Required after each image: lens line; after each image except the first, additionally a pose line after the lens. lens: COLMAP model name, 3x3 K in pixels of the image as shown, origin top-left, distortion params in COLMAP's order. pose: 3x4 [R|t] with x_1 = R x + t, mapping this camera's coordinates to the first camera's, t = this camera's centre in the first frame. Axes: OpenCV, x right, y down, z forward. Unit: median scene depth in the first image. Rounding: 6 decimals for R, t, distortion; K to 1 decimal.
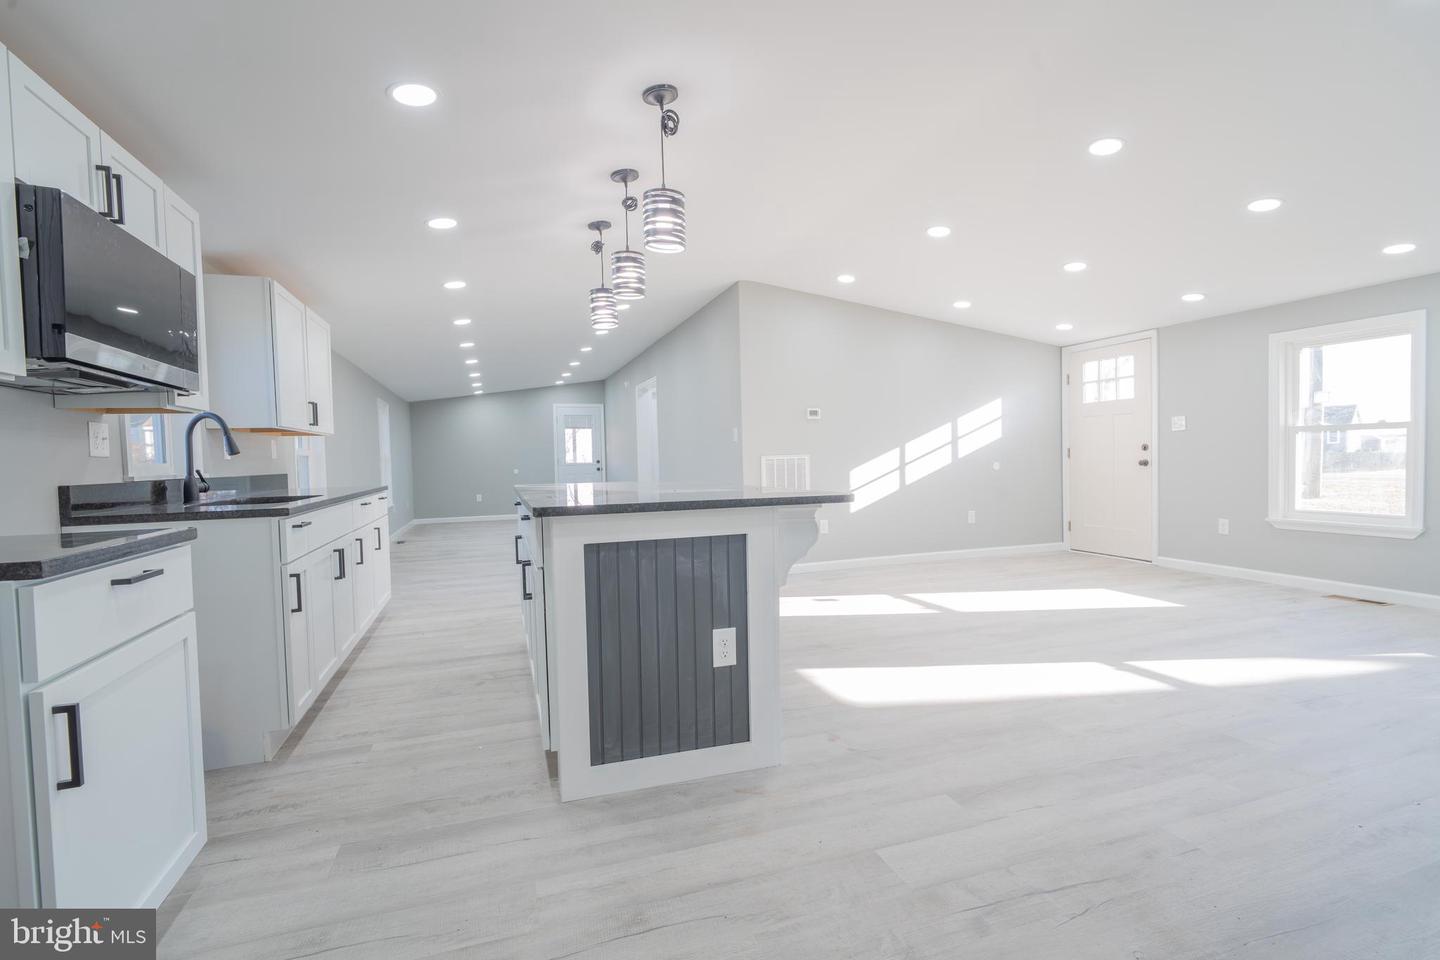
lens RADIAL K [[669.2, 0, 718.1], [0, 669.2, 480.1], [0, 0, 1]] dist [0.001398, -0.003919]
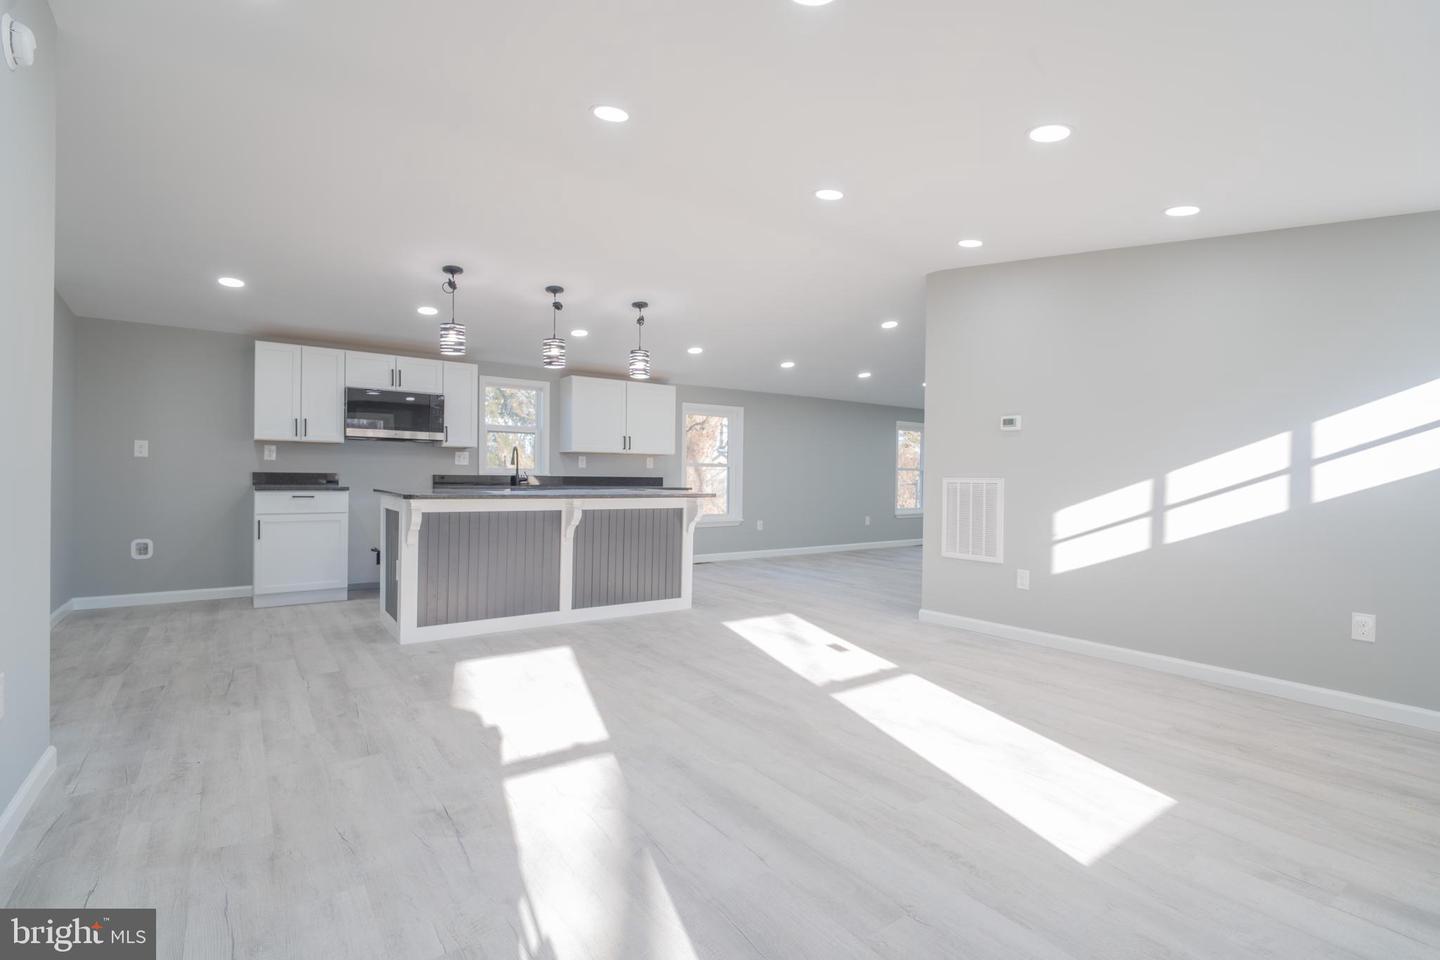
lens RADIAL K [[669.2, 0, 711.8], [0, 669.2, 478.0], [0, 0, 1]] dist [0.001398, -0.003919]
pose [[0.291657, 0.035580, -0.955861, 0.776226], [-0.055303, 0.998264, 0.020284, -0.037166], [0.954923, 0.046946, 0.293119, 0.481679]]
